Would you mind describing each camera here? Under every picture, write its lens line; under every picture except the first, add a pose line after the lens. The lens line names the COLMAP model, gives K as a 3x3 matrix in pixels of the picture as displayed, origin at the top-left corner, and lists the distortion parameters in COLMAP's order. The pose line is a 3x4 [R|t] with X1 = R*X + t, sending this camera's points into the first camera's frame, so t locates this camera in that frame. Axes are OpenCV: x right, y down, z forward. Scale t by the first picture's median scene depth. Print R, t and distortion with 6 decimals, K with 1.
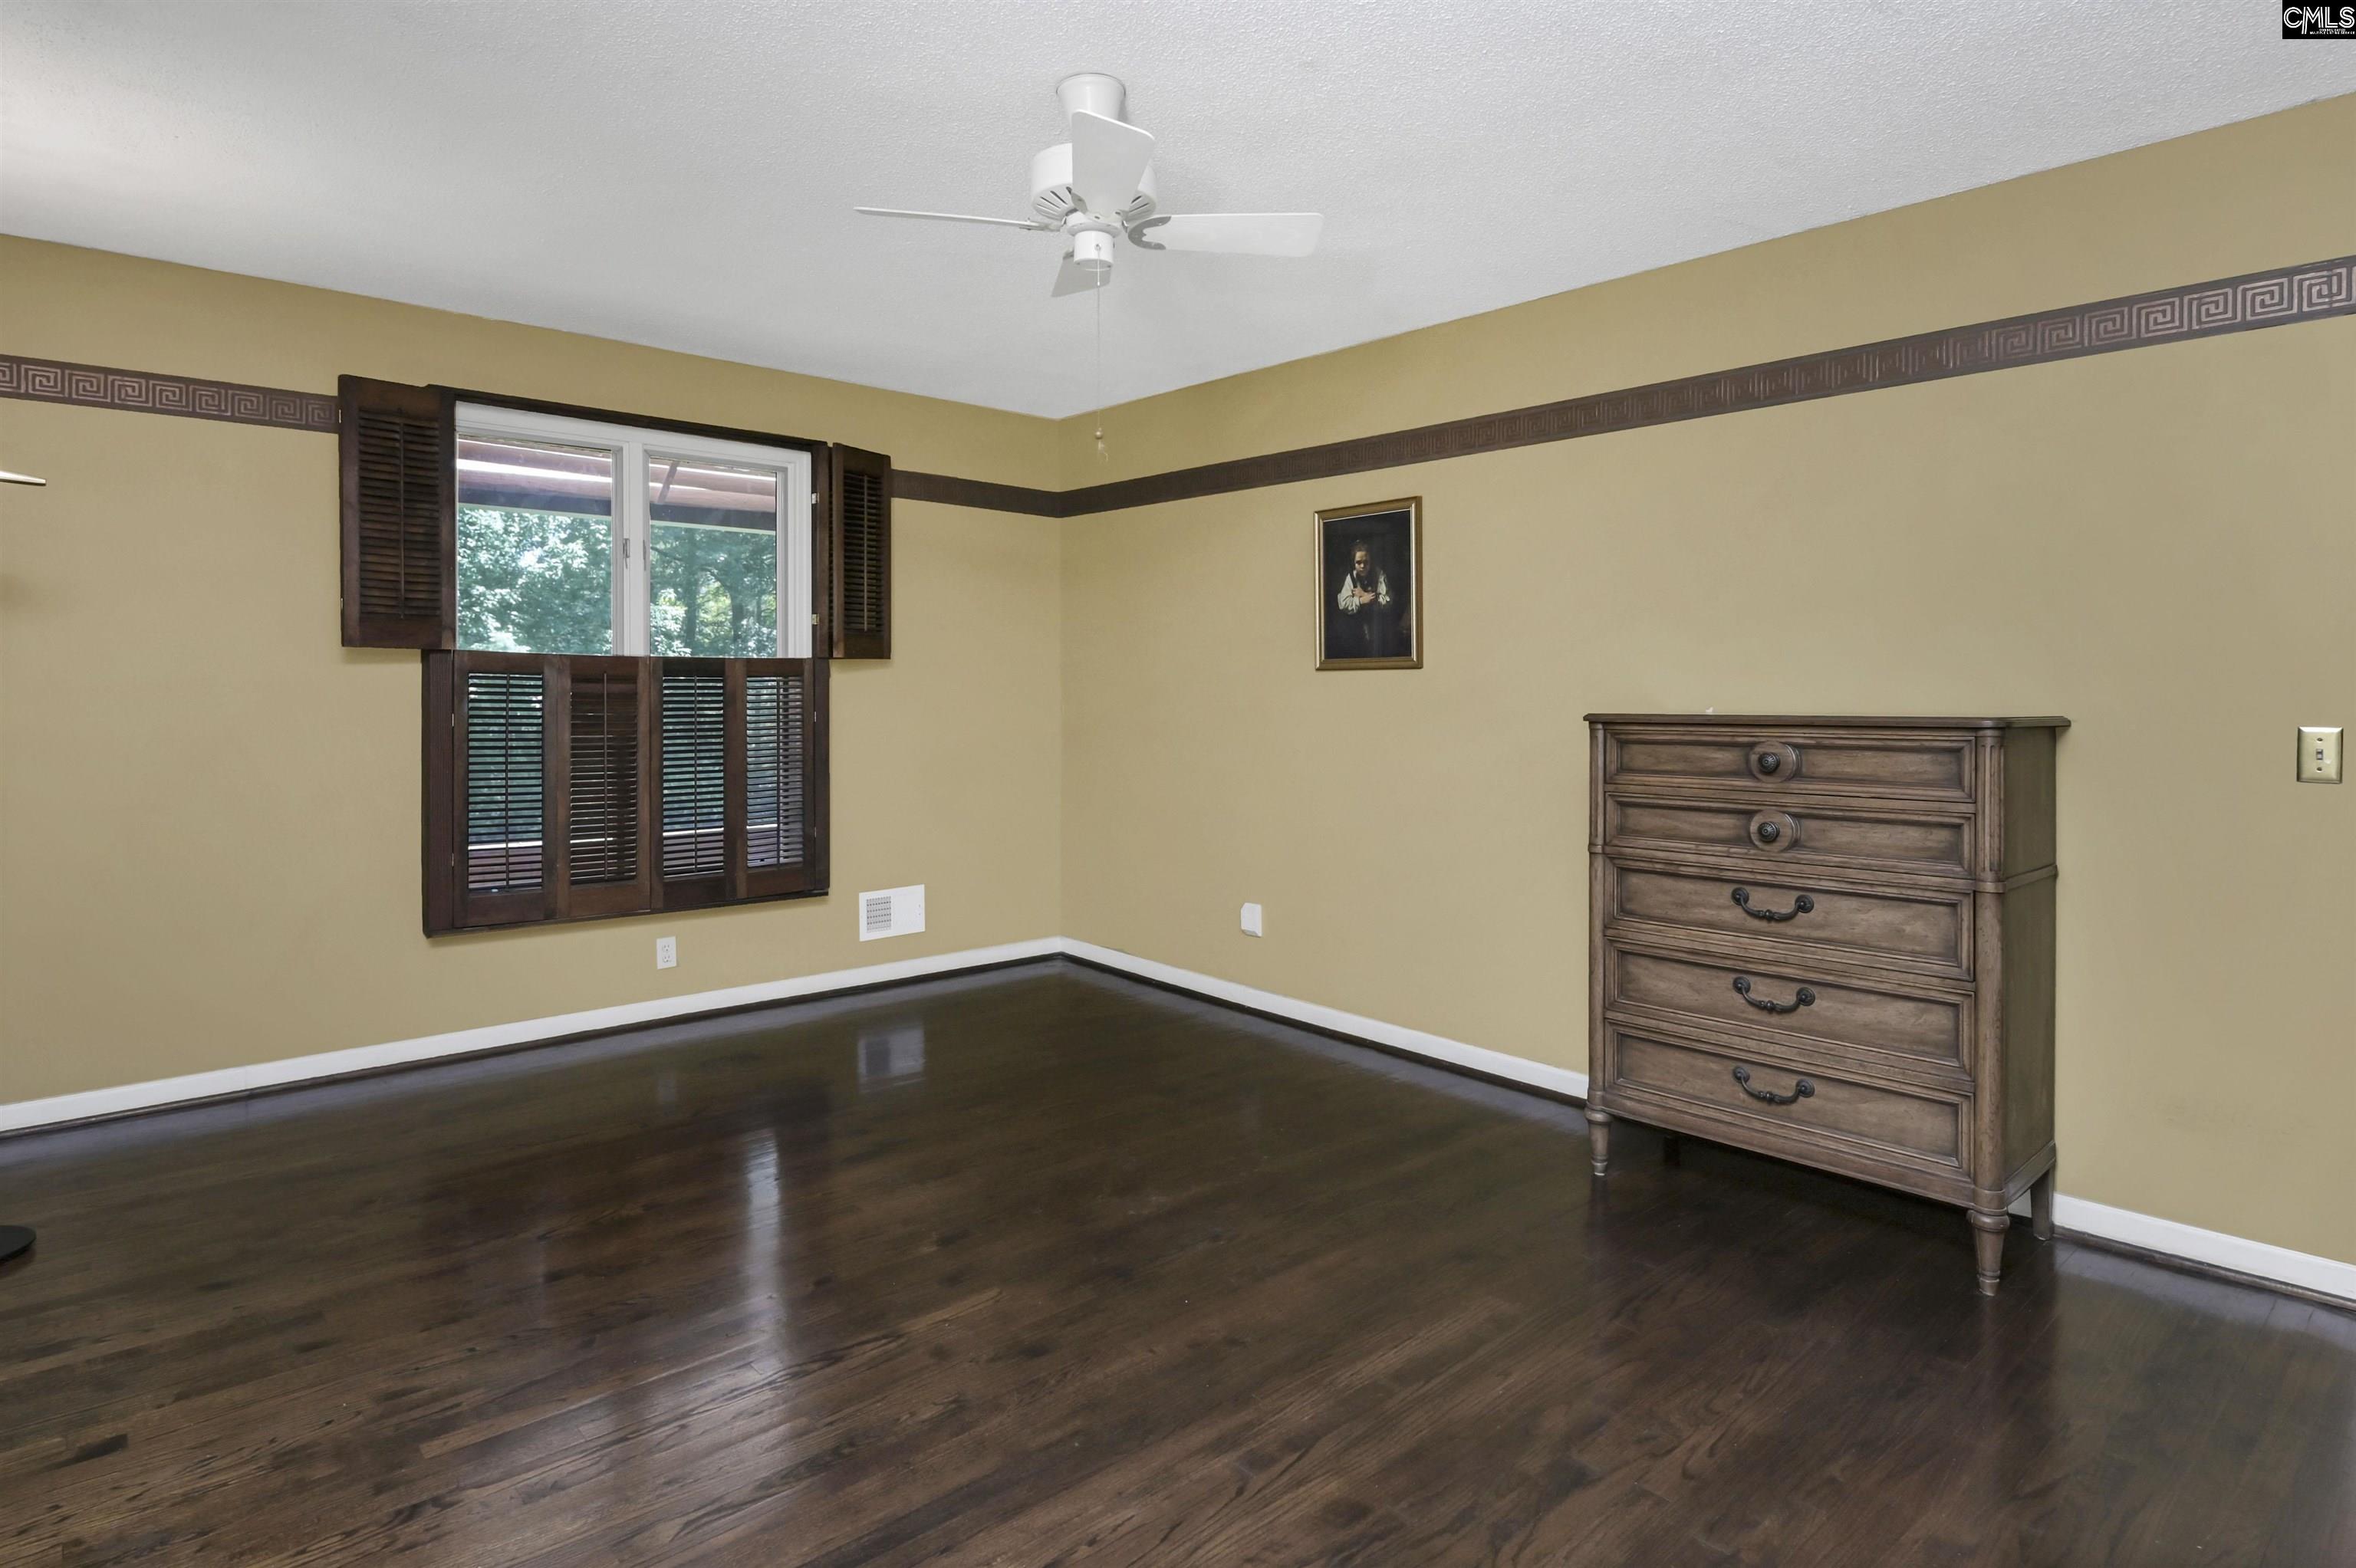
lens RADIAL K [[1223.3, 0, 1180.8], [0, 1223.3, 702.2], [0, 0, 1]] dist [-0.010785, -0.000700]
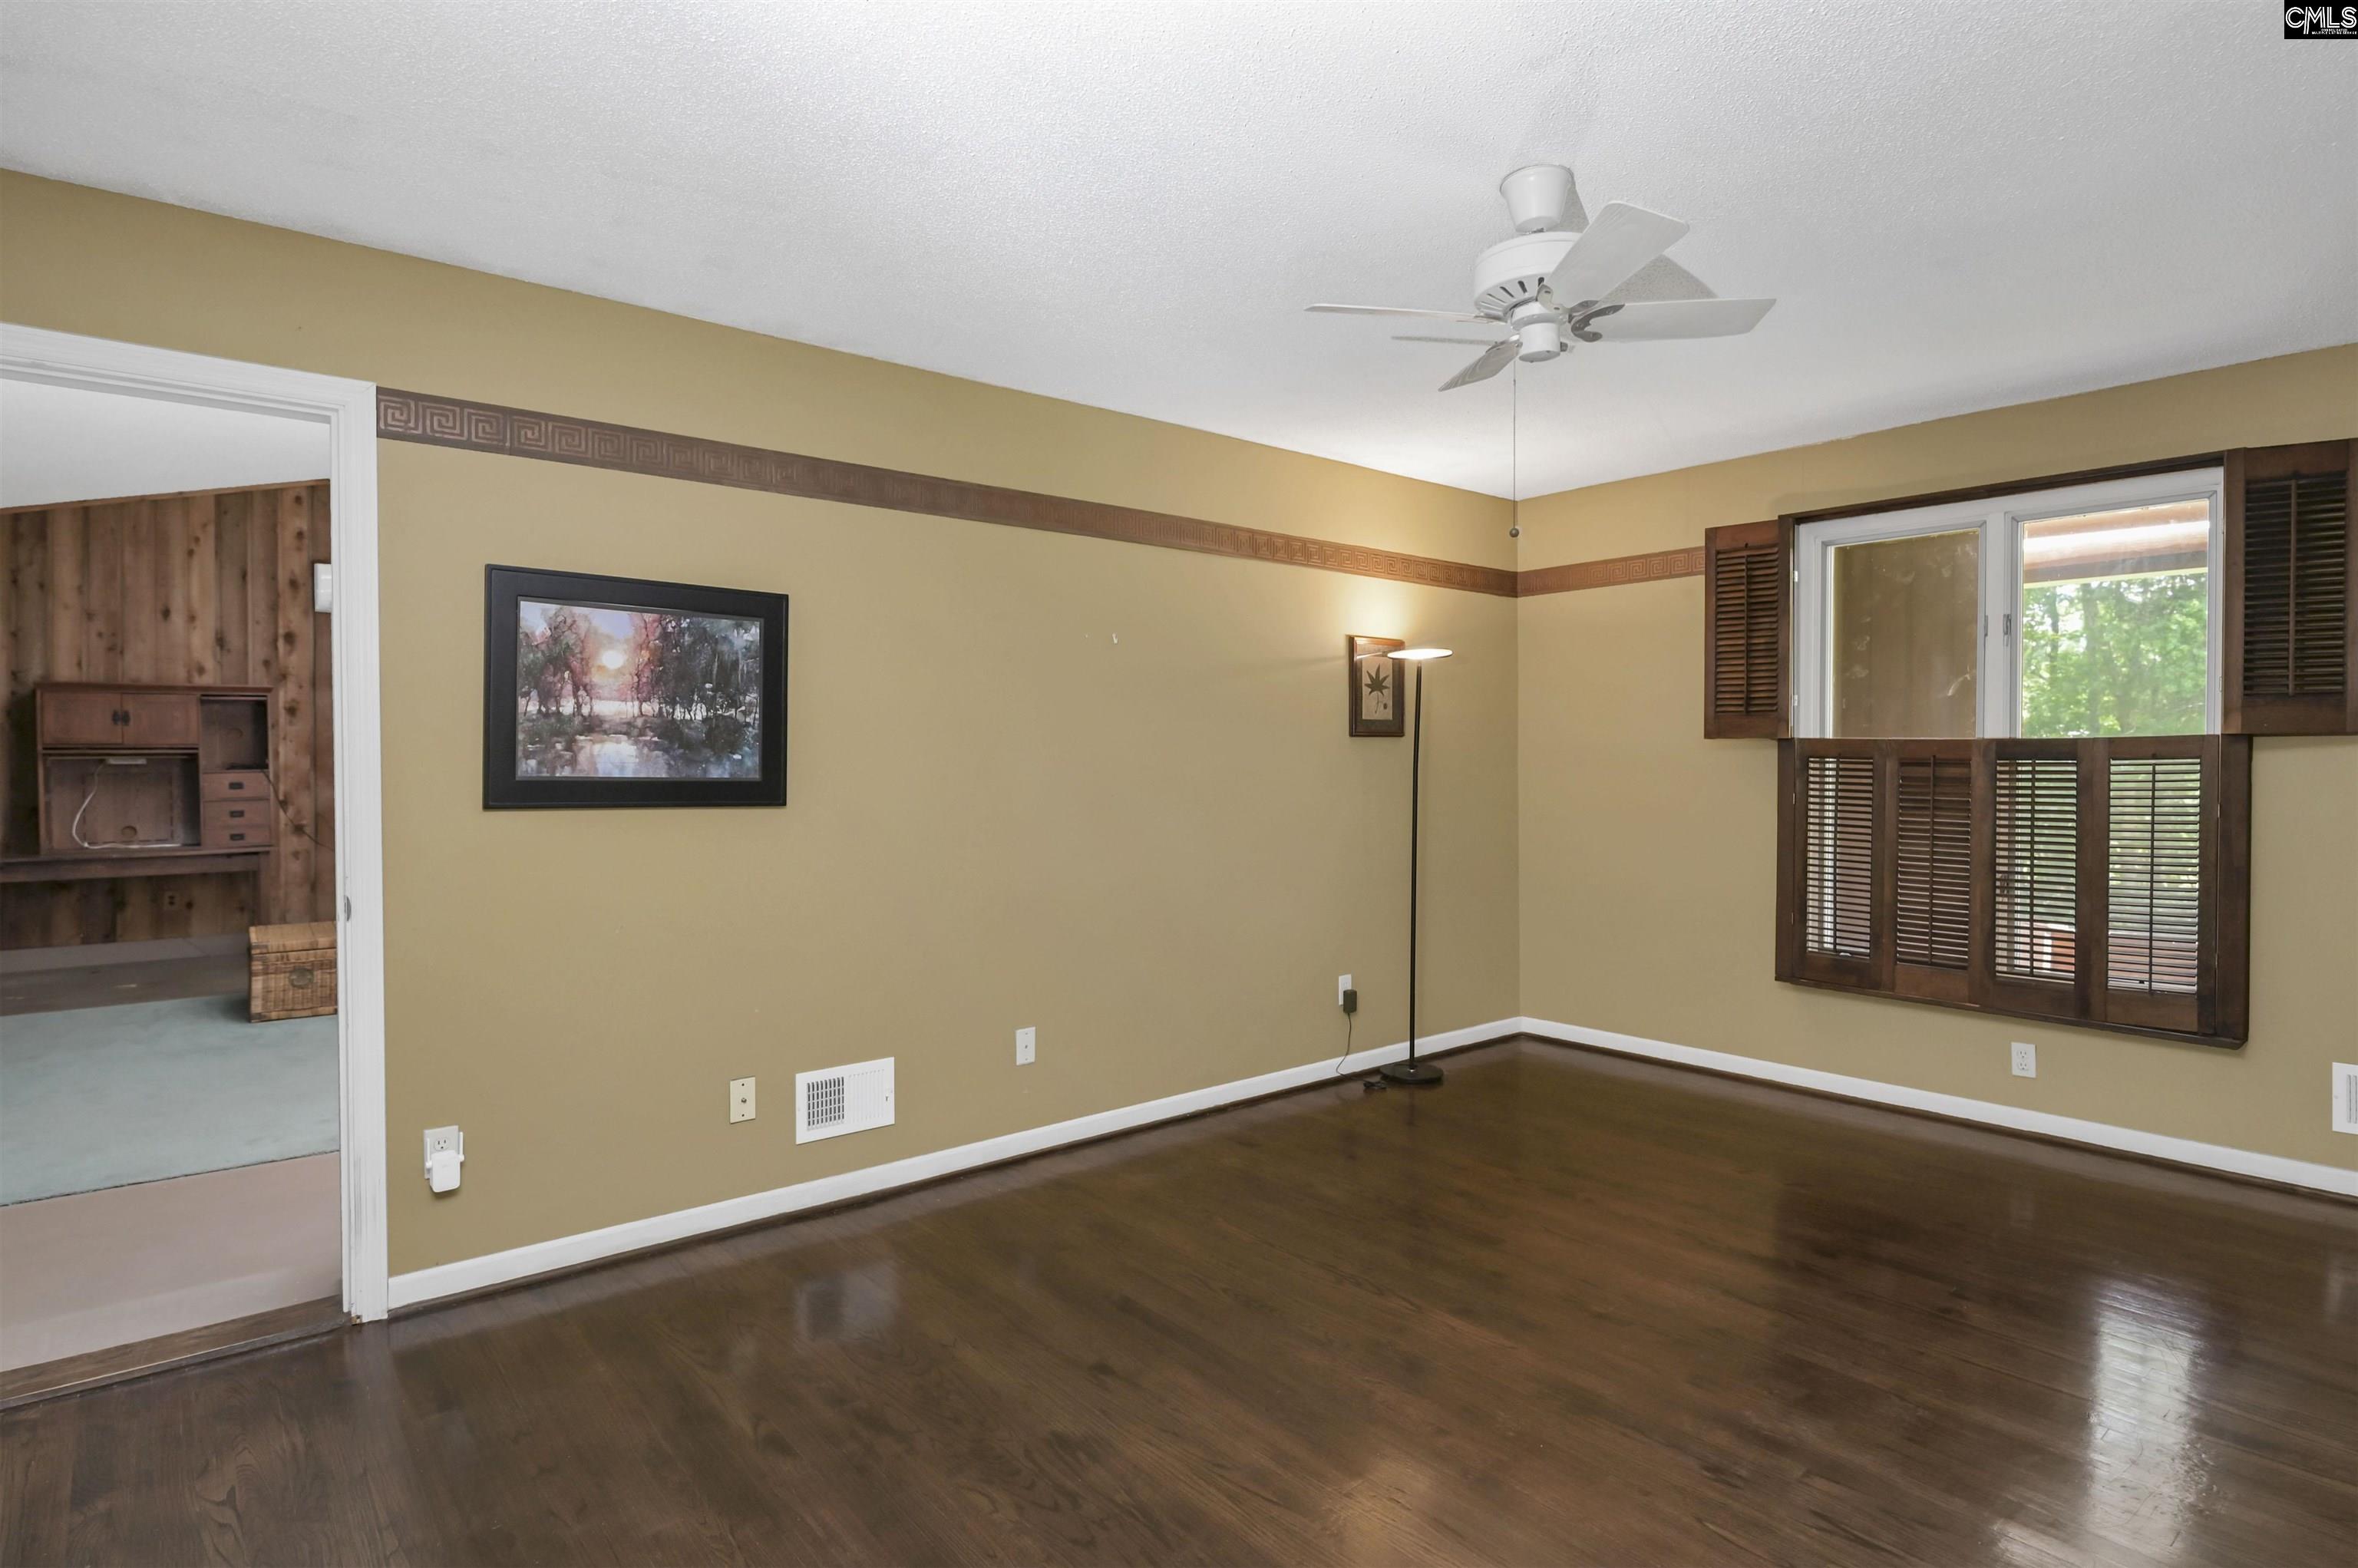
lens RADIAL K [[1154.8, 0, 1179.0], [0, 1154.8, 784.0], [0, 0, 1]] dist [-0.033139, 0.000080]
pose [[-0.020831, 0.015842, -0.999657, 0.481905], [-0.011278, 0.999807, 0.016080, -0.009975], [0.999719, 0.011609, -0.020649, 0.414988]]
